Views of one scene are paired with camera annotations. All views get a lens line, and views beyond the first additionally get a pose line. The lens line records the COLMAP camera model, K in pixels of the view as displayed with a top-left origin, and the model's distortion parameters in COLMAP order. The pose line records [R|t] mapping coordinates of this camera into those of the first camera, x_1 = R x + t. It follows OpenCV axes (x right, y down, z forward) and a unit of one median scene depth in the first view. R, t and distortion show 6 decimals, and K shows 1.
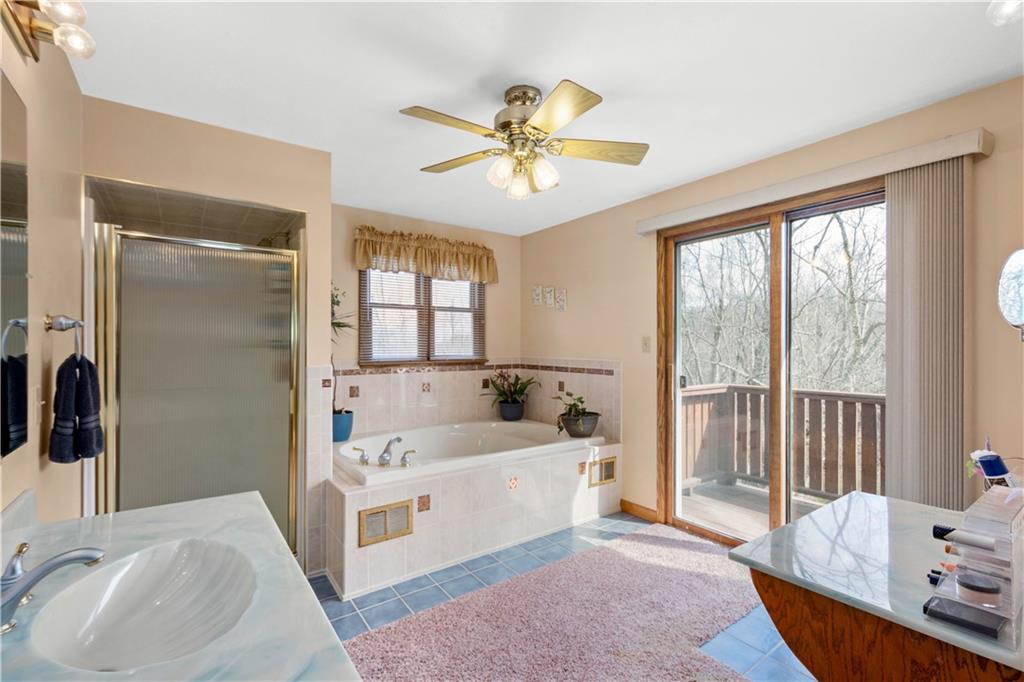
lens RADIAL K [[447.2, 0, 511.8], [0, 447.2, 342.8], [0, 0, 1]] dist [0.004710, -0.002175]
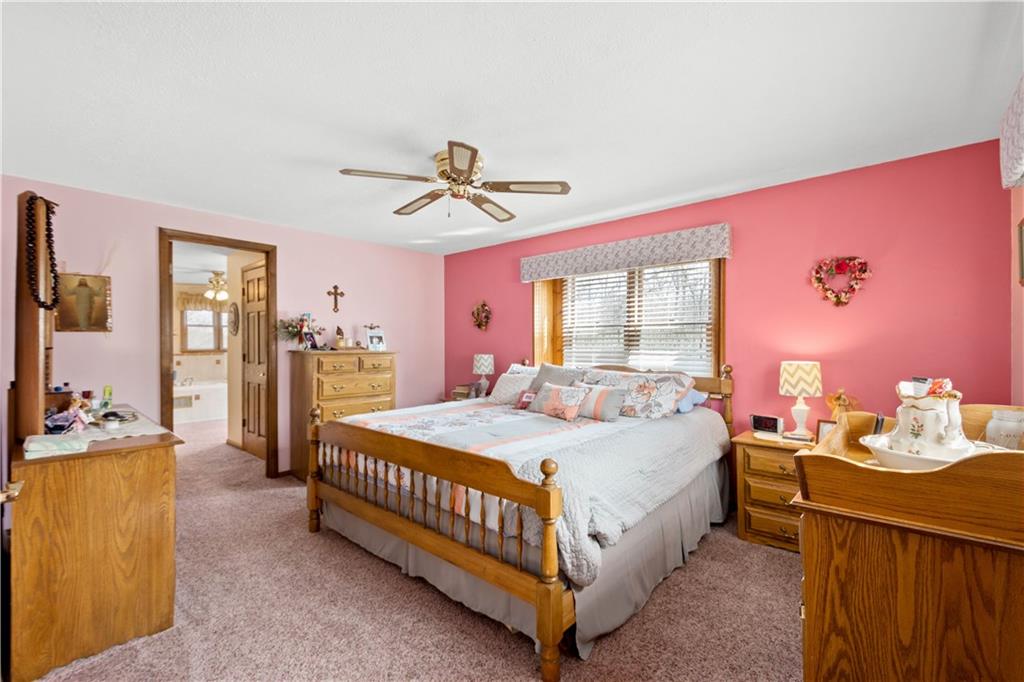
lens RADIAL K [[447.2, 0, 511.4], [0, 447.2, 343.9], [0, 0, 1]] dist [0.004710, -0.002175]
pose [[0.980685, -0.001767, 0.195586, 0.864305], [0.001329, 0.999996, 0.002369, 0.007655], [-0.195589, -0.002064, 0.980684, -1.571716]]
